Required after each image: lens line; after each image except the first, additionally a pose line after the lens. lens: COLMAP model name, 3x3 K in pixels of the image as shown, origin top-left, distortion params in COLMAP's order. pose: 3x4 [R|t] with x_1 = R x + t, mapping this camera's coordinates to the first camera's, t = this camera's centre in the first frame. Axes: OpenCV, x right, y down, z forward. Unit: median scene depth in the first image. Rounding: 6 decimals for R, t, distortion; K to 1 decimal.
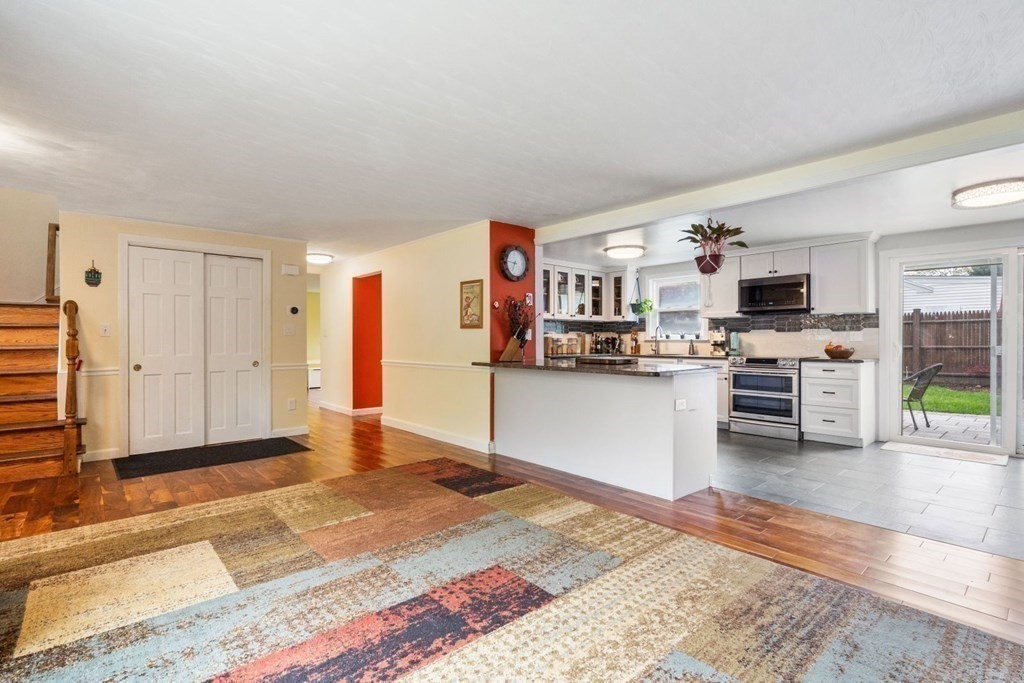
lens RADIAL K [[467.3, 0, 507.7], [0, 467.3, 337.8], [0, 0, 1]] dist [-0.001399, 0.000716]
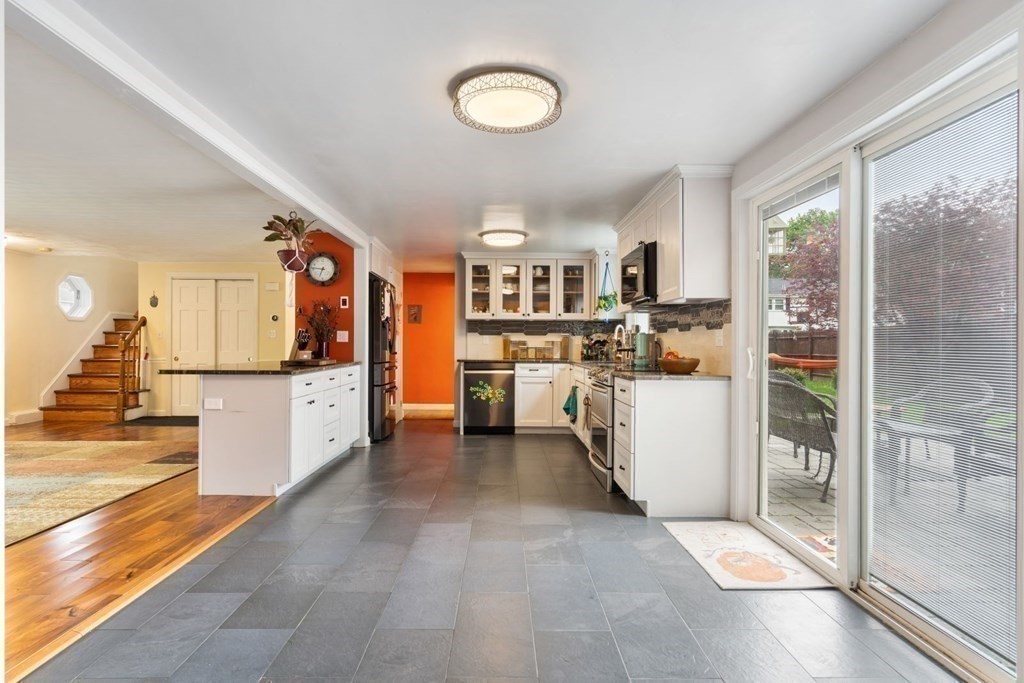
lens RADIAL K [[524.2, 0, 503.7], [0, 524.2, 344.4], [0, 0, 1]] dist [0.005949, 0.000422]
pose [[0.753800, 0.000243, -0.657103, 0.964931], [-0.004975, 0.999973, -0.005337, 0.016812], [0.657085, 0.007292, 0.753782, 0.349061]]
